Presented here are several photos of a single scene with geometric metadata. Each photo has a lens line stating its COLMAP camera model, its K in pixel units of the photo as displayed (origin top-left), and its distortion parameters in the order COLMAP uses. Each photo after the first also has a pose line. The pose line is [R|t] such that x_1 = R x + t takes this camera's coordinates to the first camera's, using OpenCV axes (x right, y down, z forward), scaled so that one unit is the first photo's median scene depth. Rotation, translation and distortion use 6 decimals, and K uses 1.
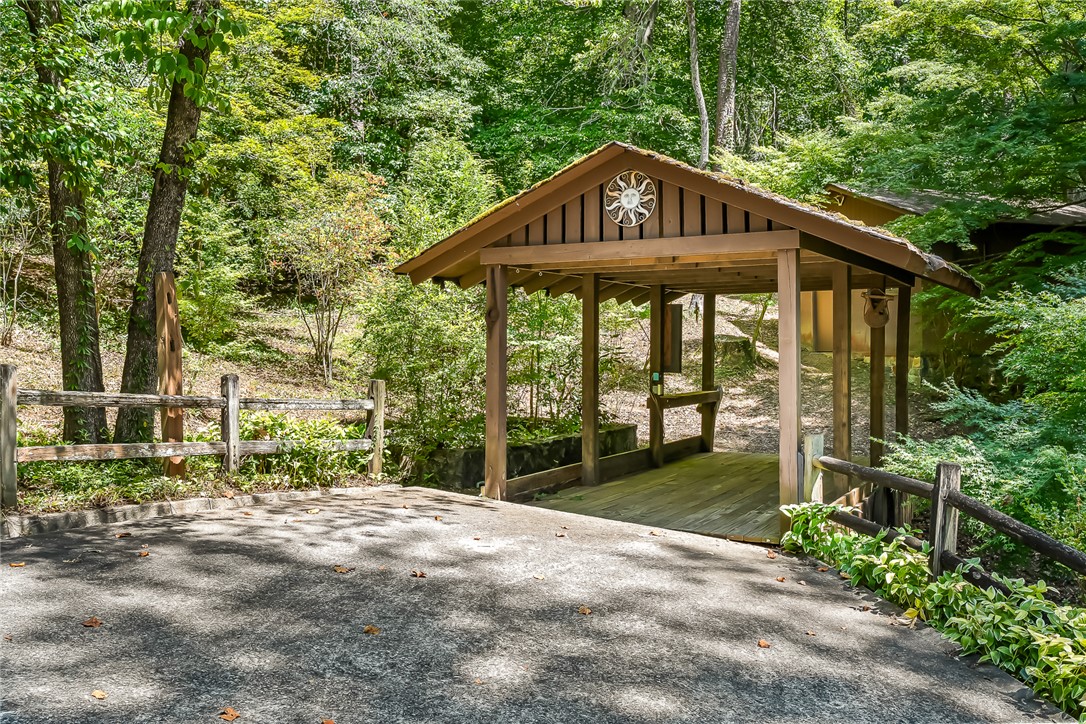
lens RADIAL K [[1004.8, 0, 542.9], [0, 1004.8, 361.2], [0, 0, 1]] dist [0.001782, 0.000000]
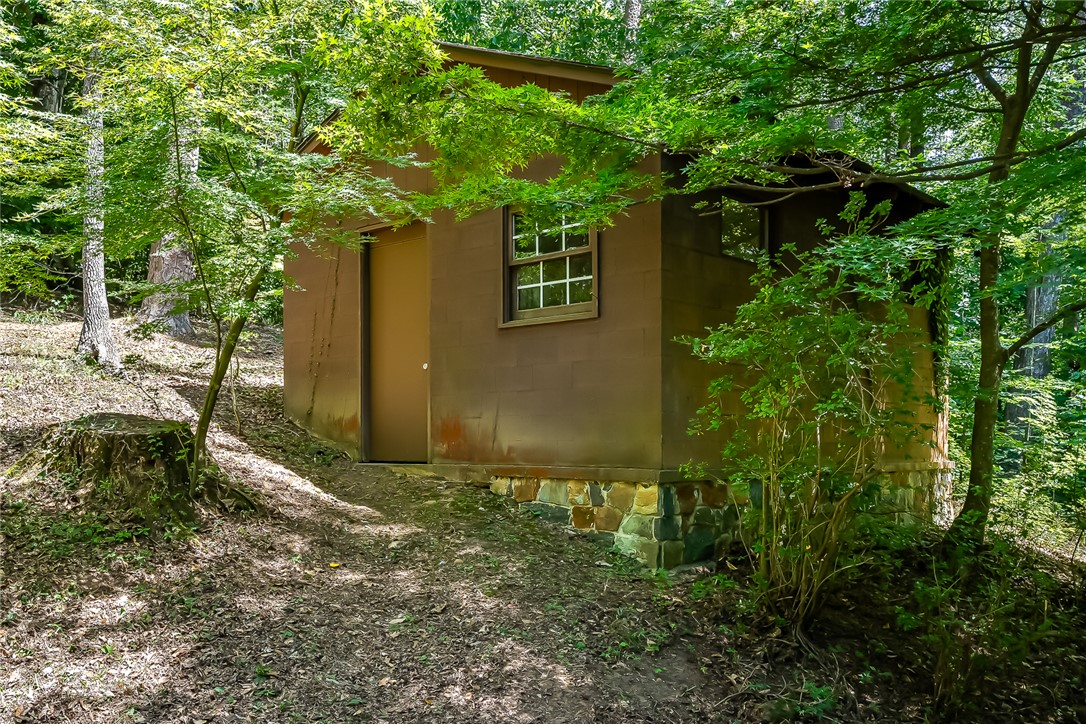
lens RADIAL K [[783.9, 0, 542.7], [0, 783.9, 362.1], [0, 0, 1]] dist [0.000183, 0.000535]
pose [[0.859286, 0.060024, 0.507962, 0.175318], [-0.008791, 0.994677, -0.102665, -0.018420], [-0.511420, 0.083753, 0.855240, 0.716244]]
